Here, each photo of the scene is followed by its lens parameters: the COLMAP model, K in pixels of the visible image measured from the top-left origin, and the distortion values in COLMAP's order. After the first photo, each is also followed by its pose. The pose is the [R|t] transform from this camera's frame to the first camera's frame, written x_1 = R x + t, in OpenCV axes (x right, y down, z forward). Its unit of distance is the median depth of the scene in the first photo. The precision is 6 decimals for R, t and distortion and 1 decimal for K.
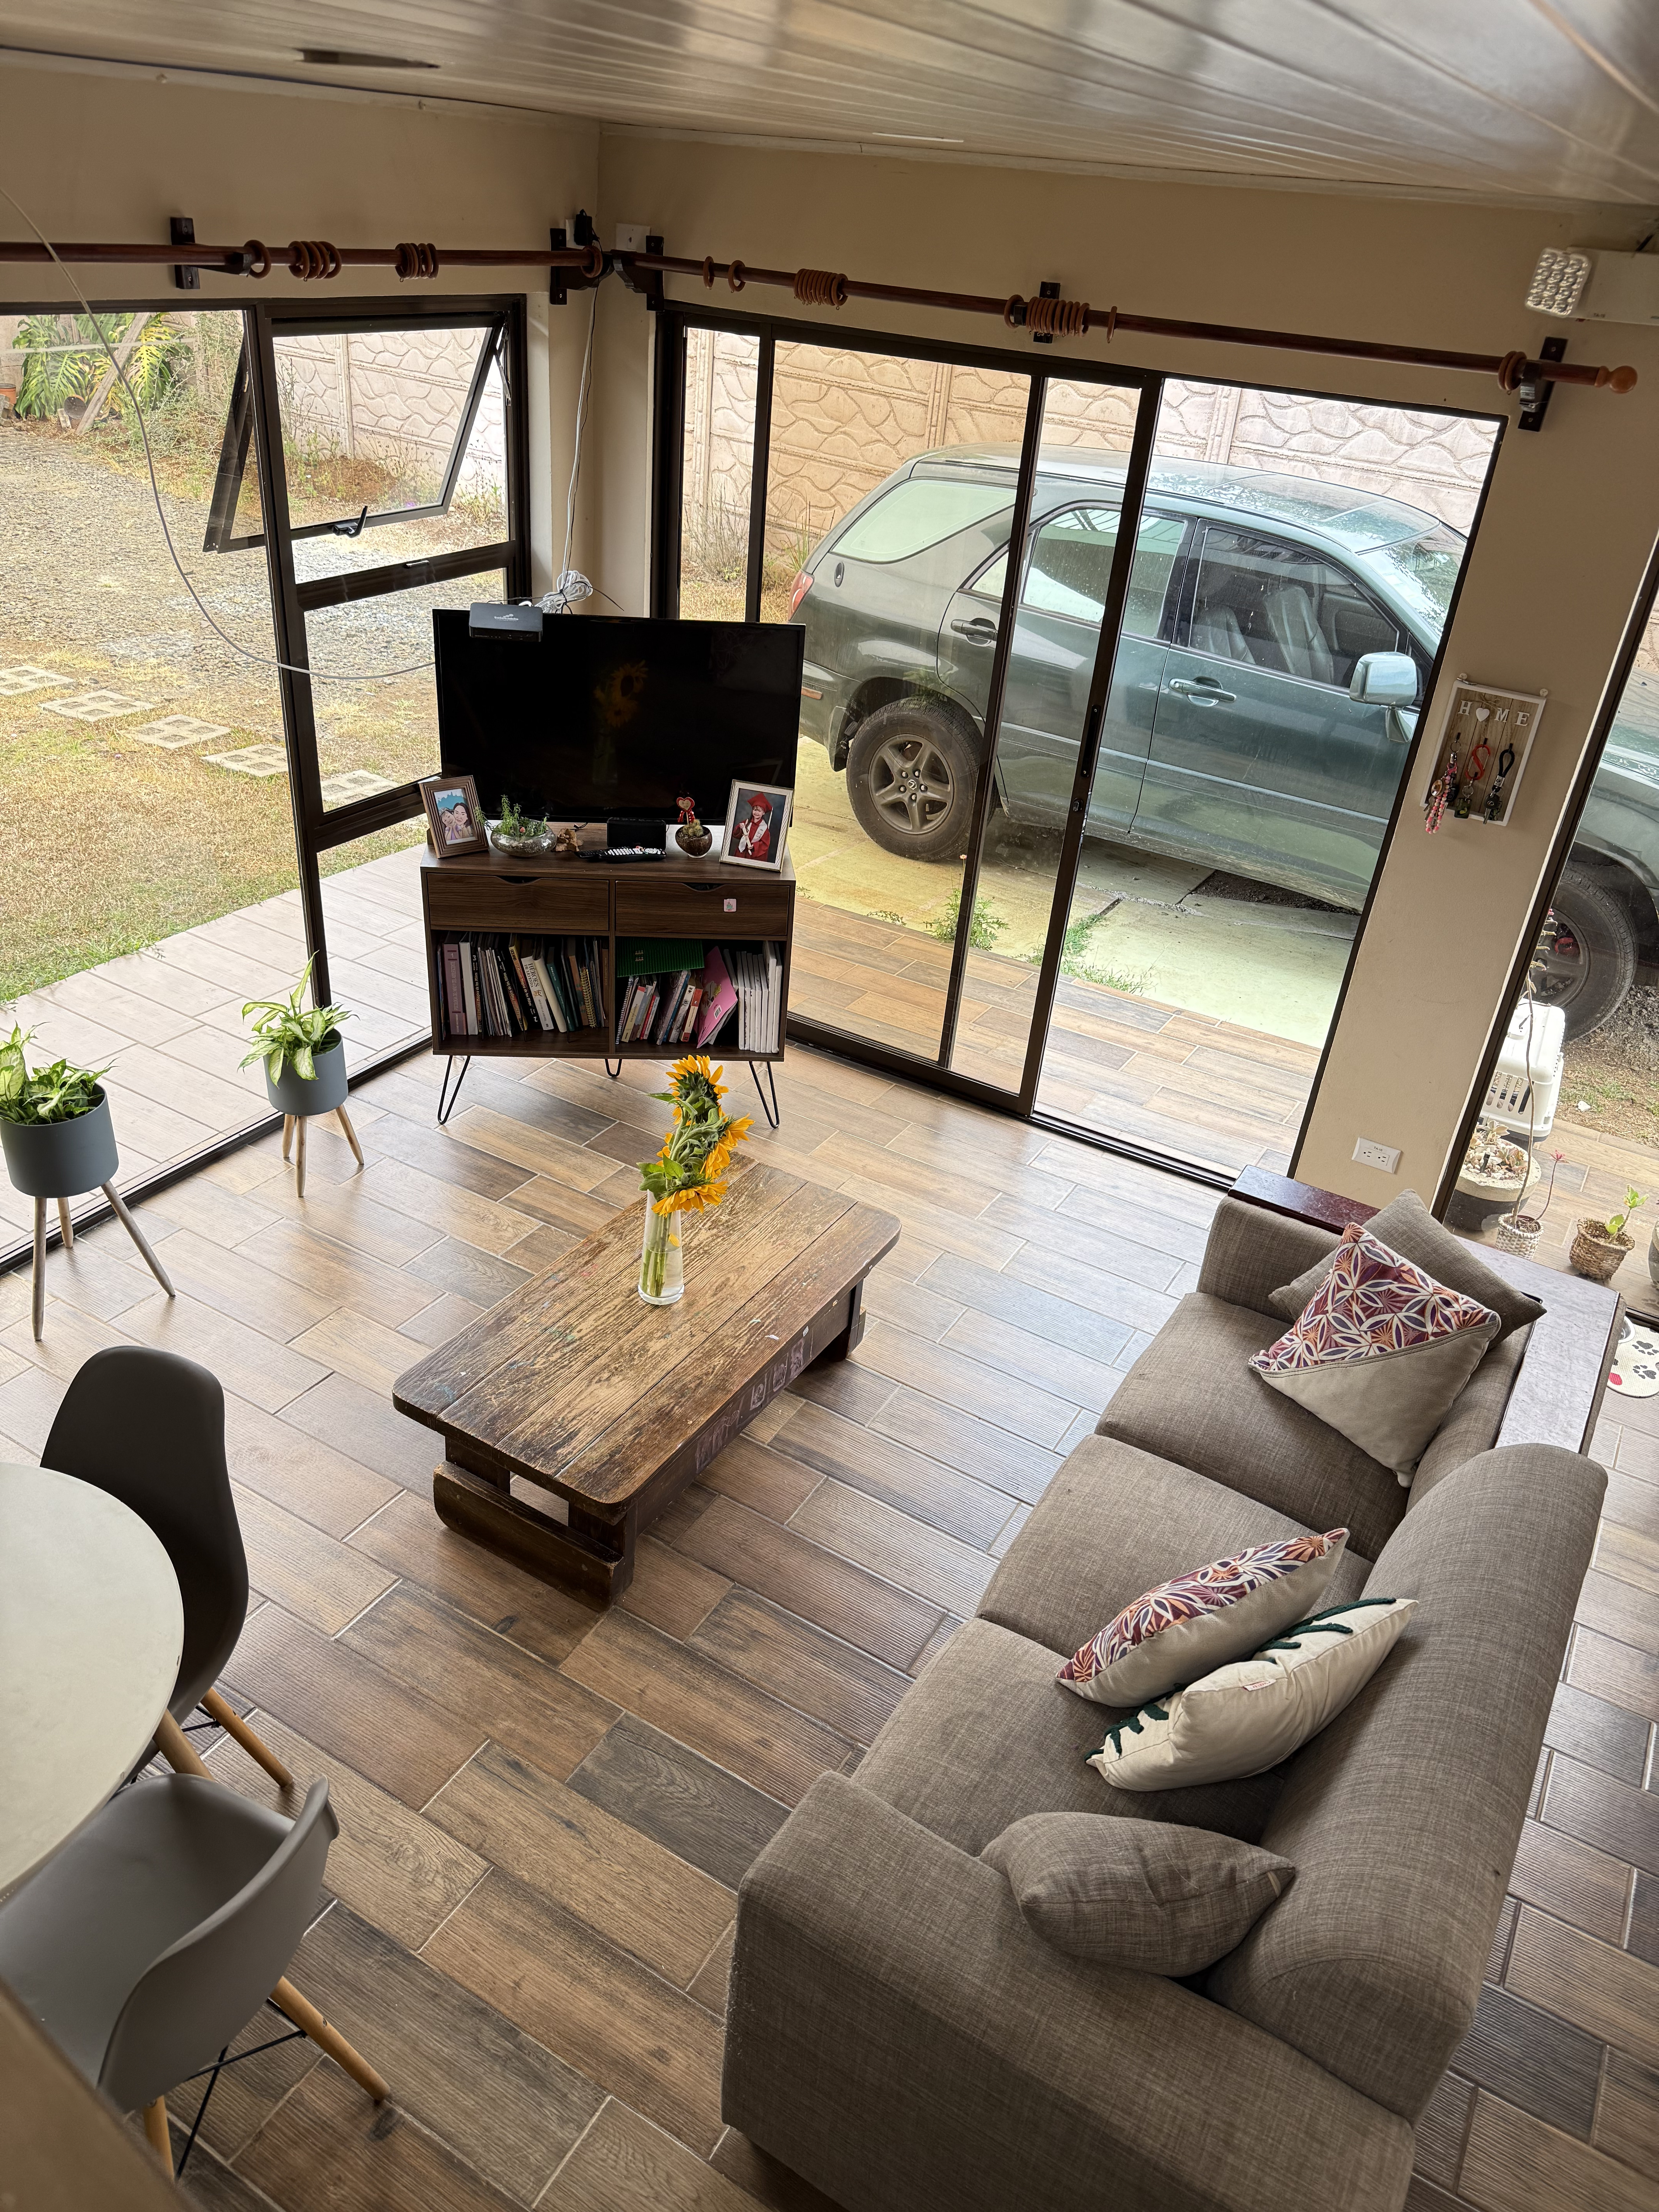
lens RADIAL K [[1560.8, 0, 816.4], [0, 1560.8, 1106.9], [0, 0, 1]] dist [0.061667, -0.090815]
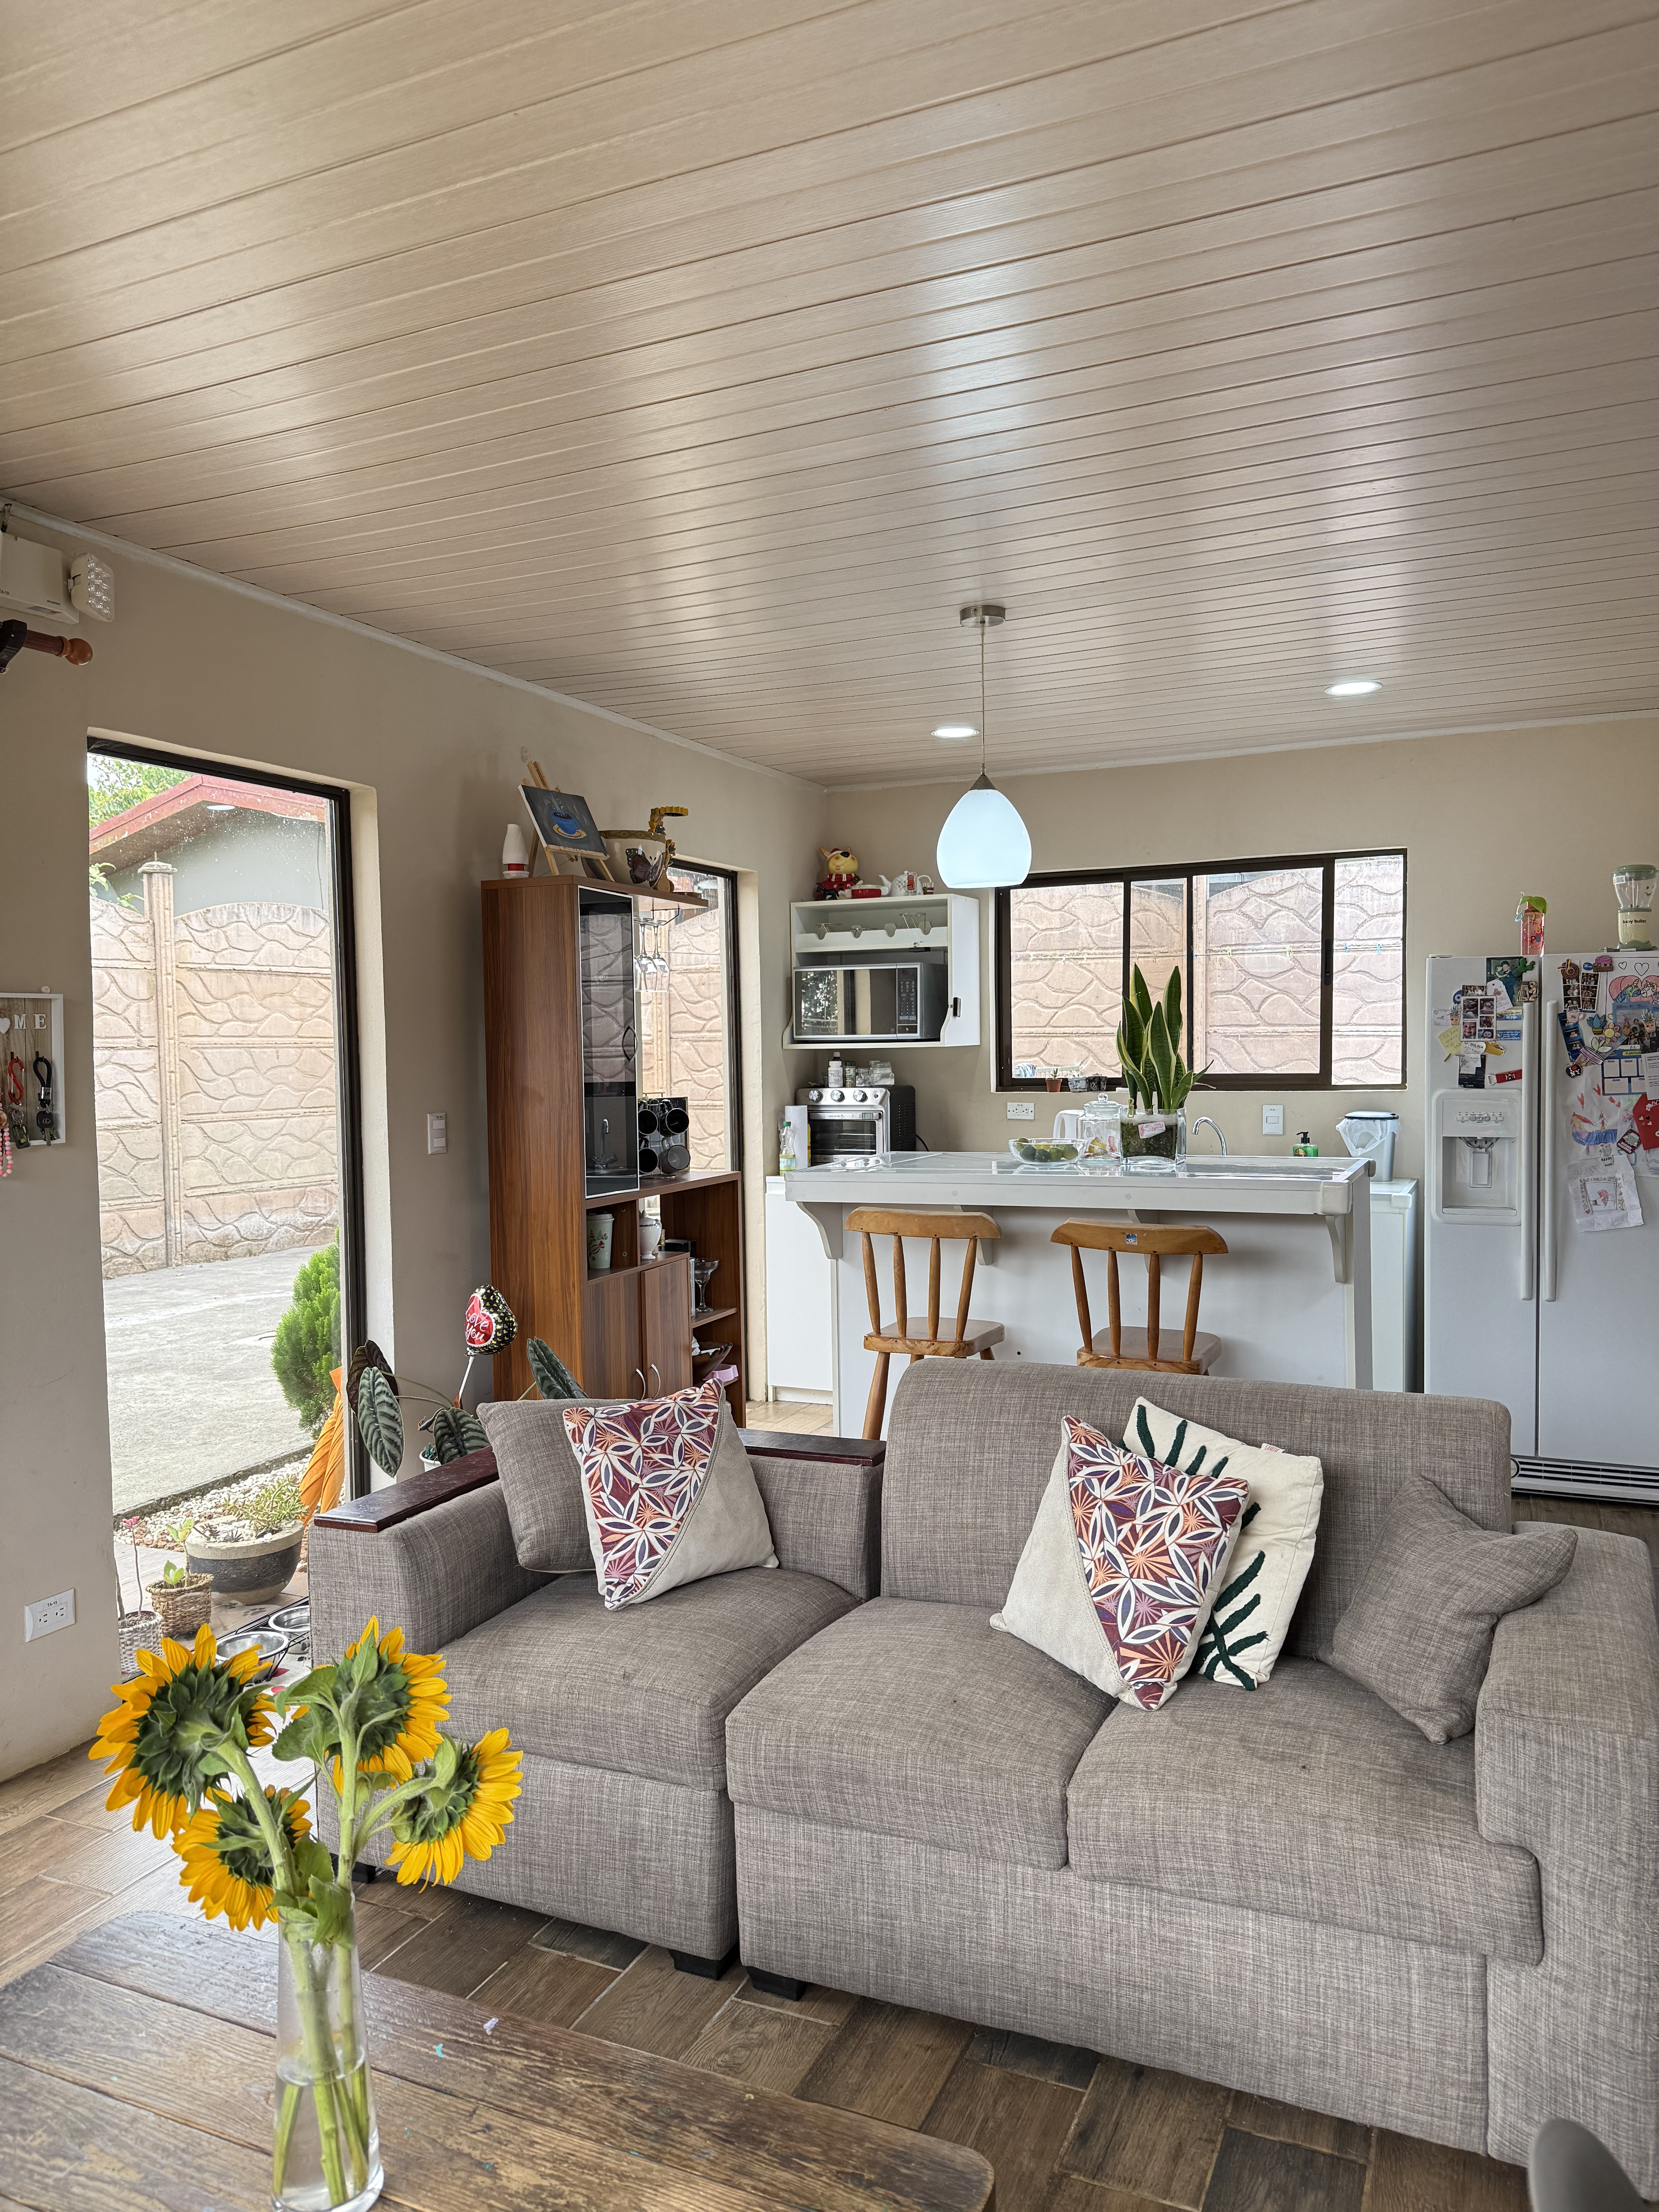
lens RADIAL K [[1559.7, 0, 807.6], [0, 1559.7, 1108.7], [0, 0, 1]] dist [0.055966, -0.078922]
pose [[-0.097783, -0.124591, 0.987378, -0.595036], [0.512599, 0.844101, 0.157276, -0.157054], [-0.853042, 0.521508, -0.018673, 0.862954]]
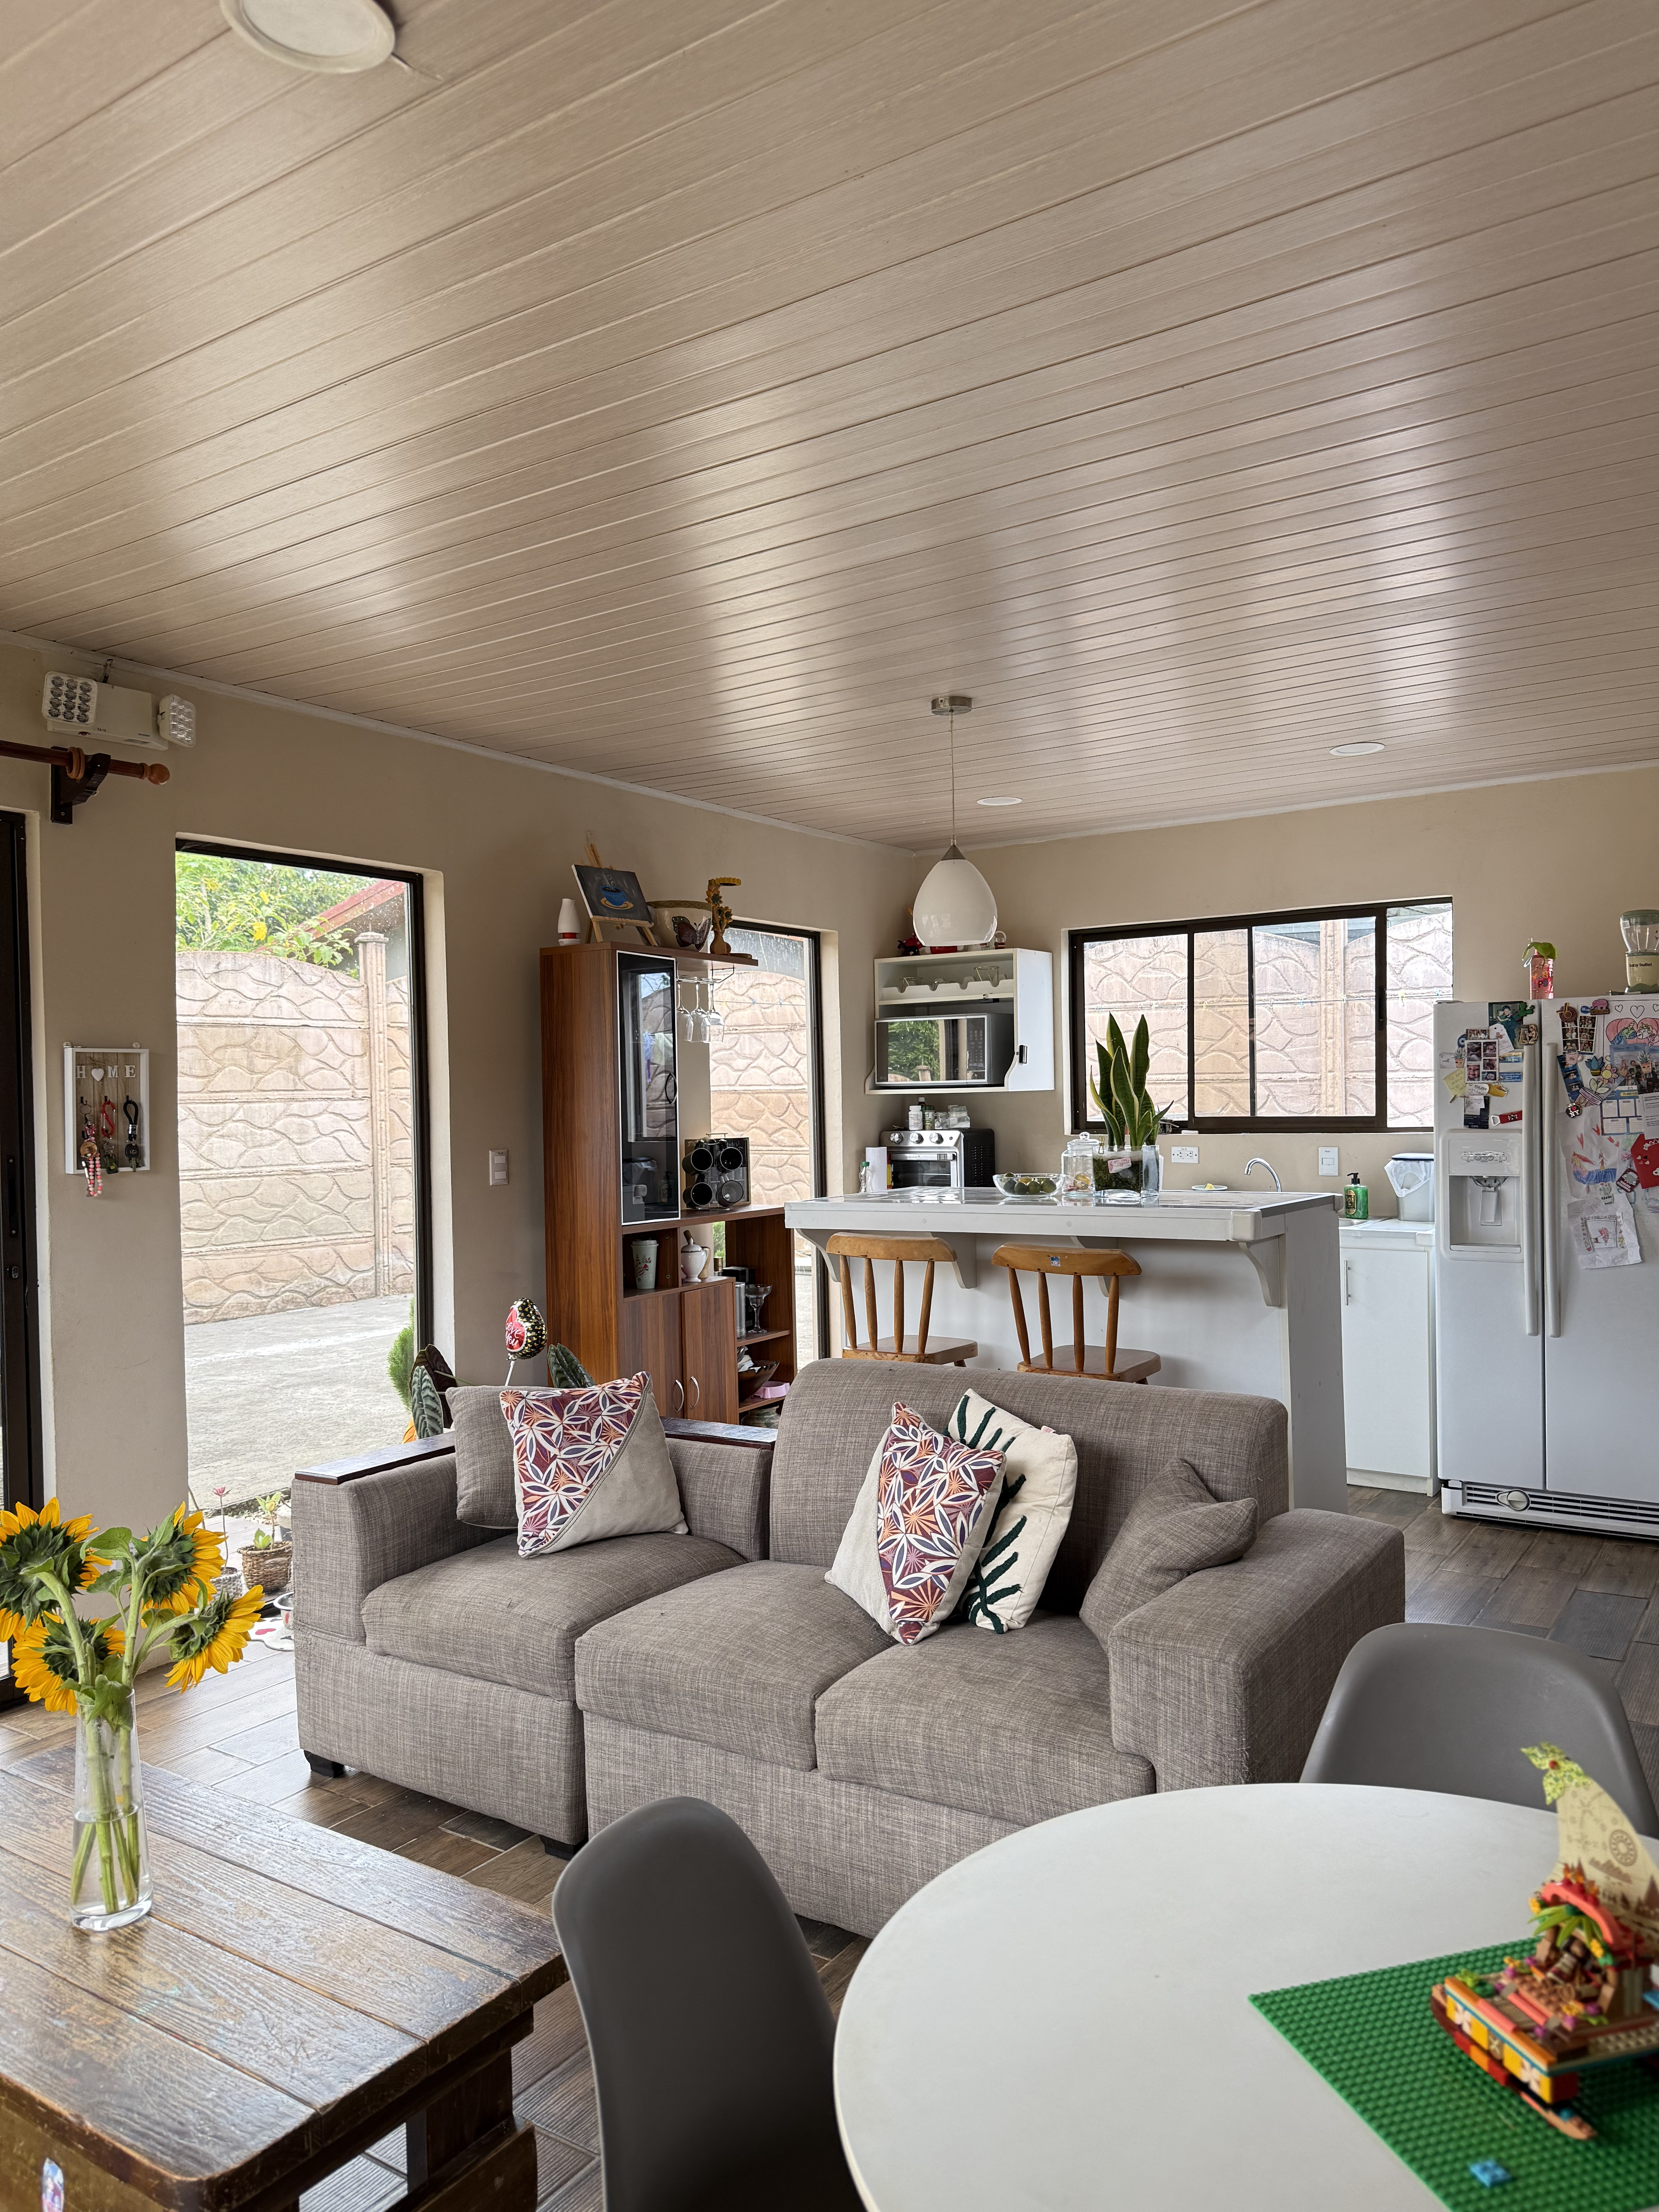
lens RADIAL K [[1560.8, 0, 816.4], [0, 1560.8, 1106.9], [0, 0, 1]] dist [0.061667, -0.090815]
pose [[0.061782, -0.090676, 0.993962, -0.770100], [0.529172, 0.847352, 0.044409, -0.029572], [-0.846262, 0.523233, 0.100334, 0.643409]]
